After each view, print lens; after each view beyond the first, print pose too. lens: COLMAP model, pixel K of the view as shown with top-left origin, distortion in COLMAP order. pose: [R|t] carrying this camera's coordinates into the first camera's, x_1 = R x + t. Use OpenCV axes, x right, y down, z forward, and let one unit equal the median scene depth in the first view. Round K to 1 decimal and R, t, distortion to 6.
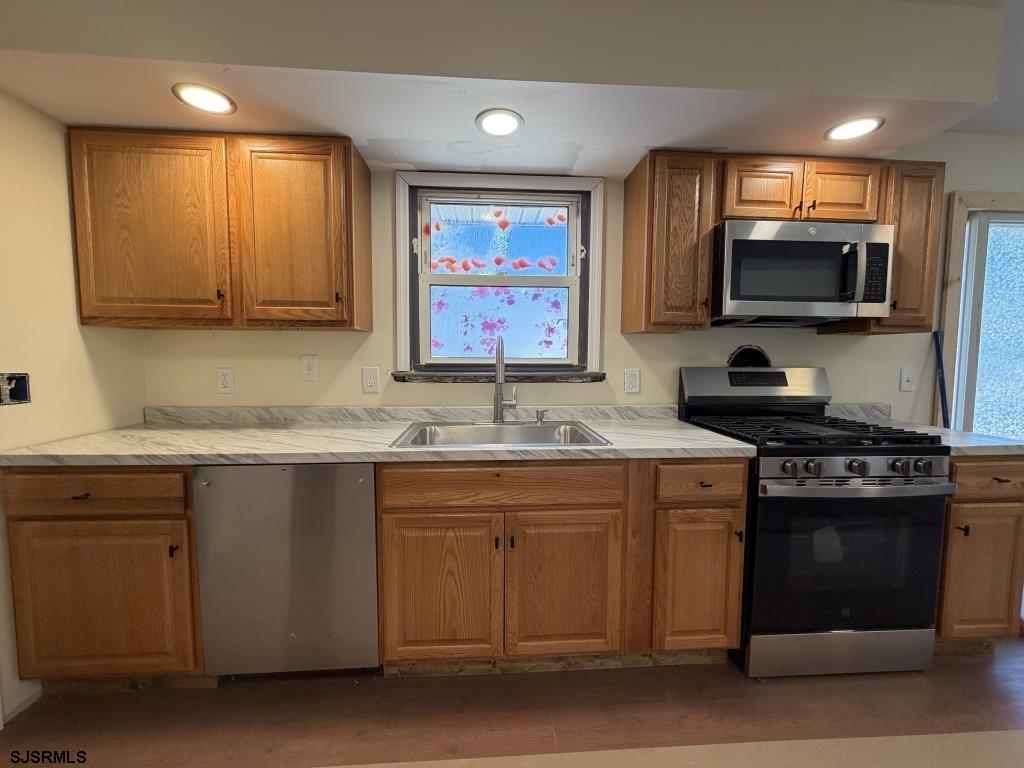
lens RADIAL K [[407.7, 0, 505.1], [0, 407.7, 384.4], [0, 0, 1]] dist [-0.000631, 0.000606]
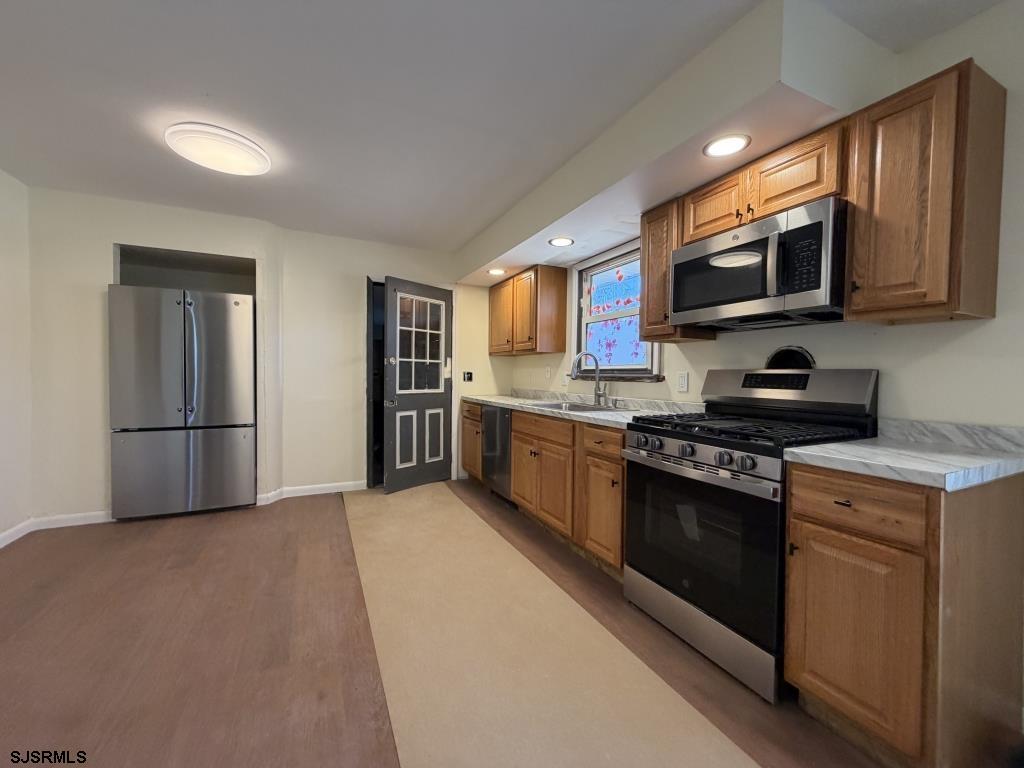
lens RADIAL K [[407.7, 0, 506.2], [0, 407.7, 385.5], [0, 0, 1]] dist [-0.000631, 0.000606]
pose [[0.365376, 0.024037, -0.930550, 1.312379], [-0.075139, 0.997166, -0.003745, 0.048107], [0.927823, 0.071289, 0.366146, 0.077935]]
